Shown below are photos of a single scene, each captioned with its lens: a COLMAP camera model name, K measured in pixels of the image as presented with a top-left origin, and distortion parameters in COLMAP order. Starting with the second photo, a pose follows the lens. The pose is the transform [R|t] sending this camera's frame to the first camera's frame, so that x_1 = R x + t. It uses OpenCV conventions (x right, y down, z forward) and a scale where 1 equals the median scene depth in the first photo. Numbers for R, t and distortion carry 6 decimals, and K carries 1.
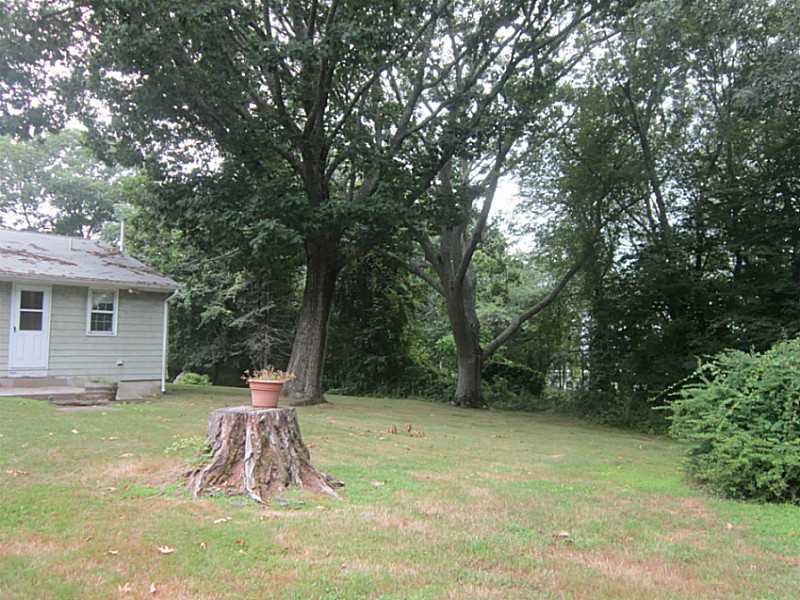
lens RADIAL K [[670.2, 0, 400.0], [0, 670.2, 300.0], [0, 0, 1]] dist [-0.030309, -0.003673]
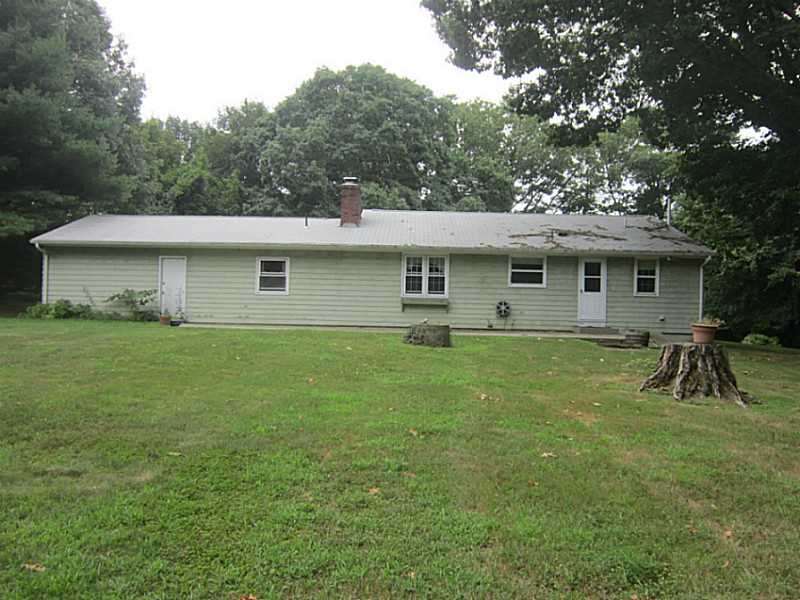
lens RADIAL K [[670.2, 0, 400.0], [0, 670.2, 300.0], [0, 0, 1]] dist [-0.030309, -0.003673]
pose [[0.666478, 0.004054, -0.745514, 0.175425], [0.037016, 0.998572, 0.038521, -0.004007], [0.744605, -0.053269, 0.665376, -0.170000]]
